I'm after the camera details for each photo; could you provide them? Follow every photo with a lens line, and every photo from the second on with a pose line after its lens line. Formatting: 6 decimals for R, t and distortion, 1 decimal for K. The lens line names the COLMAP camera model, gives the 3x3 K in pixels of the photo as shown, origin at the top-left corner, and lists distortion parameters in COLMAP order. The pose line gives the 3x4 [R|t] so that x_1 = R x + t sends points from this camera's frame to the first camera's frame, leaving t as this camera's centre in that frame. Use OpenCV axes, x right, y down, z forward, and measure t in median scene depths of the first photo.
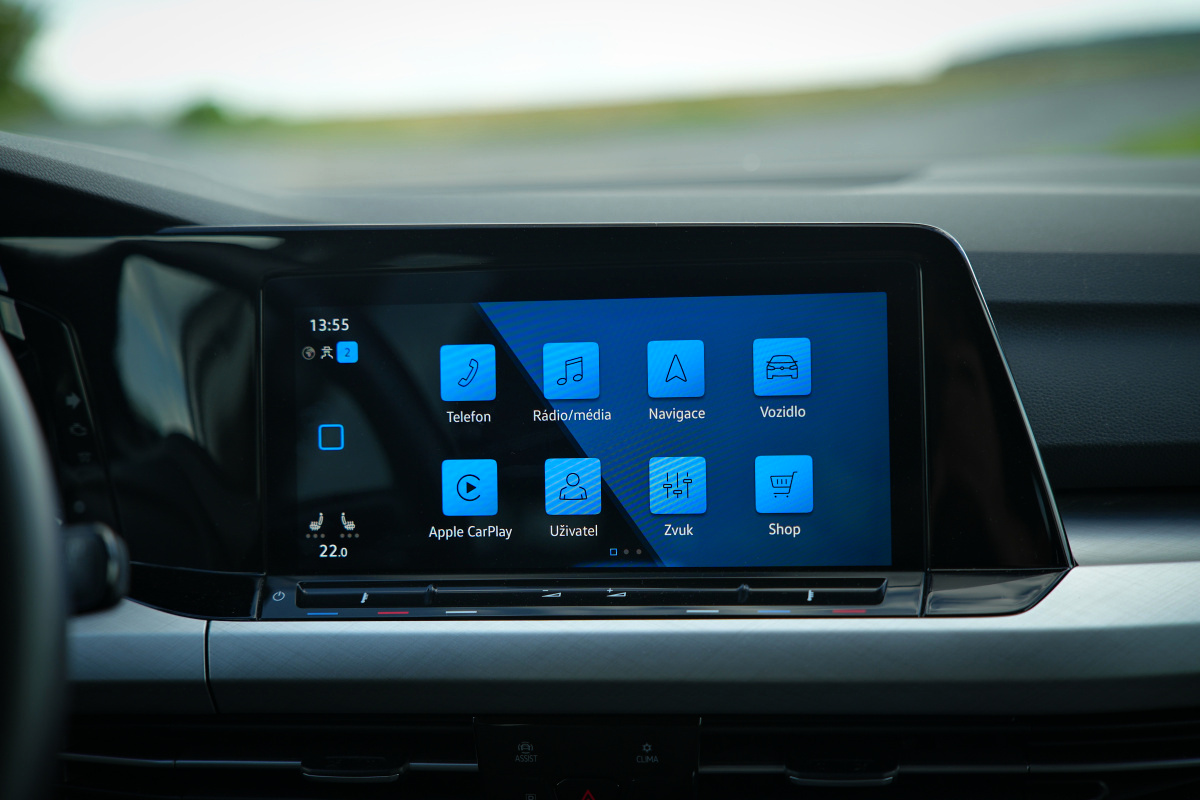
lens RADIAL K [[2072.7, 0, 597.6], [0, 2072.7, 398.2], [0, 0, 1]] dist [0.000320, 0.000000]
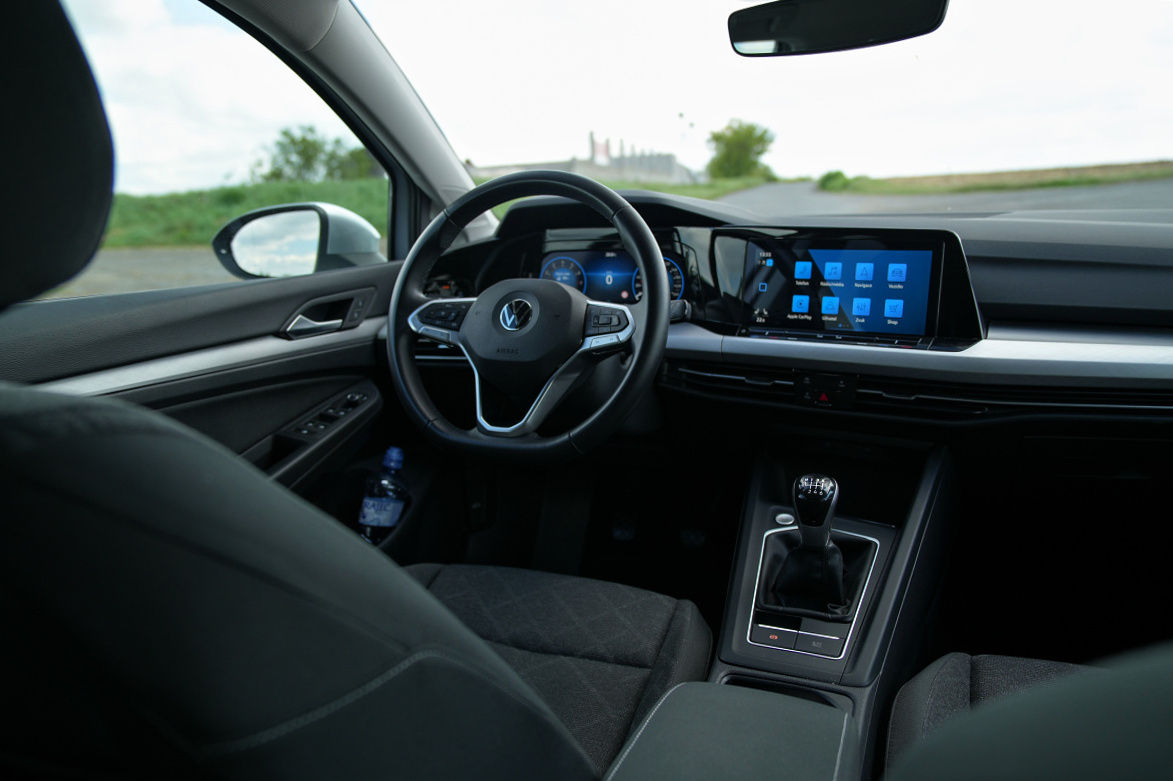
lens RADIAL K [[838.9, 0, 585.6], [0, 838.9, 391.1], [0, 0, 1]] dist [0.008822, 0.000009]
pose [[0.896426, 0.113569, -0.428396, 0.235052], [-0.065817, 0.990005, 0.124729, 0.036698], [0.438279, -0.083614, 0.894941, -0.420365]]
